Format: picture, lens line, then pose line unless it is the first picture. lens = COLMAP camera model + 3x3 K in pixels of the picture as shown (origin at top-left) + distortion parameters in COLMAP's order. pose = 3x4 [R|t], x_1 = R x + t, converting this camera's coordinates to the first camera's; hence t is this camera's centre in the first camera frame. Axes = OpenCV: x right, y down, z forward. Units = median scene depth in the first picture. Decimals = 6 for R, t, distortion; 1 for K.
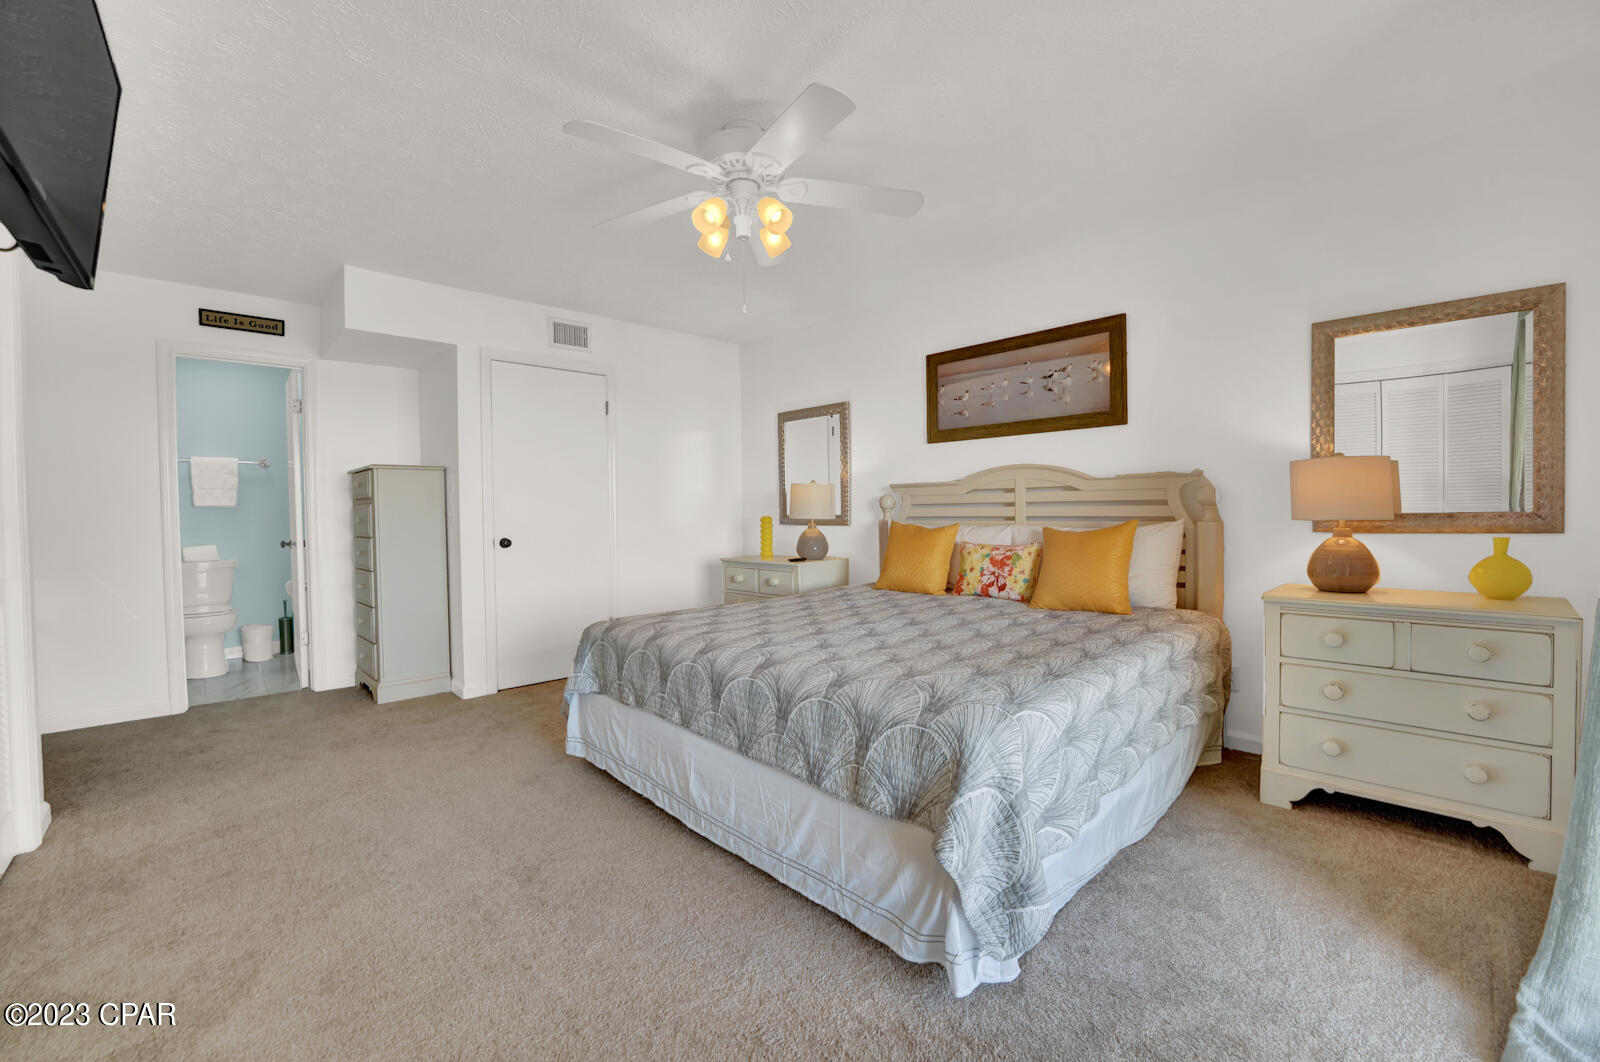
lens RADIAL K [[677.9, 0, 778.3], [0, 677.9, 534.6], [0, 0, 1]] dist [-0.032013, 0.006499]
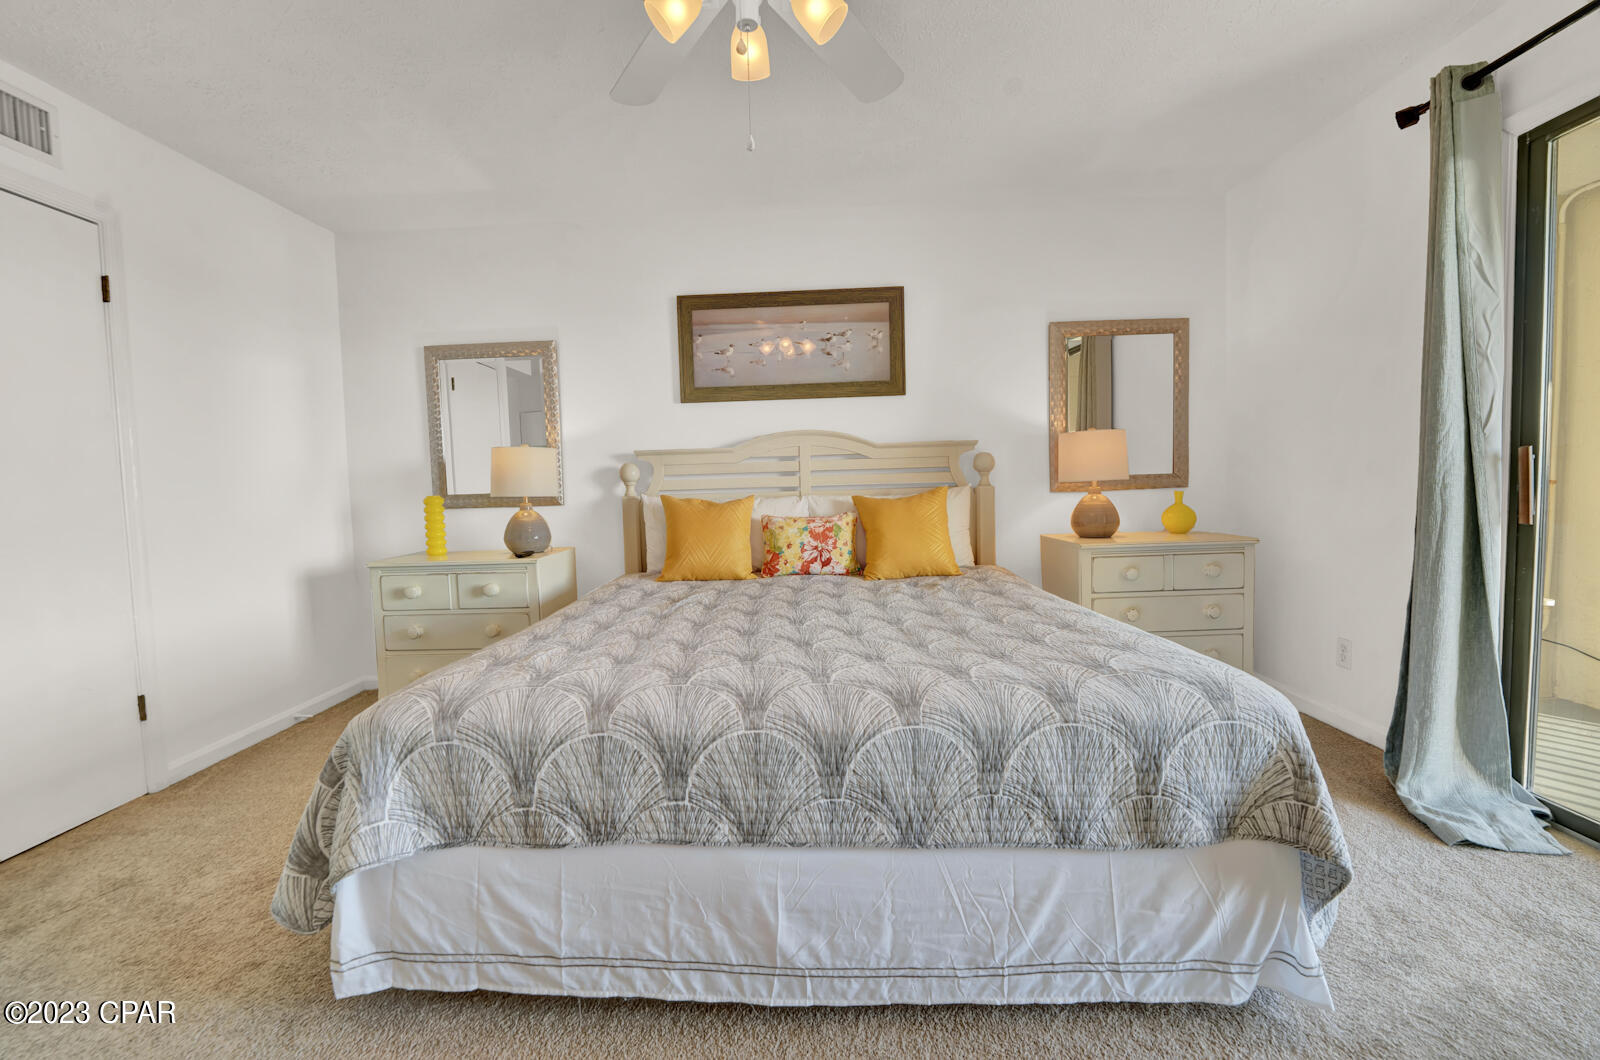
lens RADIAL K [[669.0, 0, 768.4], [0, 669.0, 528.8], [0, 0, 1]] dist [-0.032889, 0.005639]
pose [[0.693651, -0.055825, 0.718145, -0.401864], [0.046335, 0.998386, 0.032854, -0.000786], [-0.718820, 0.010486, 0.695117, 0.457807]]
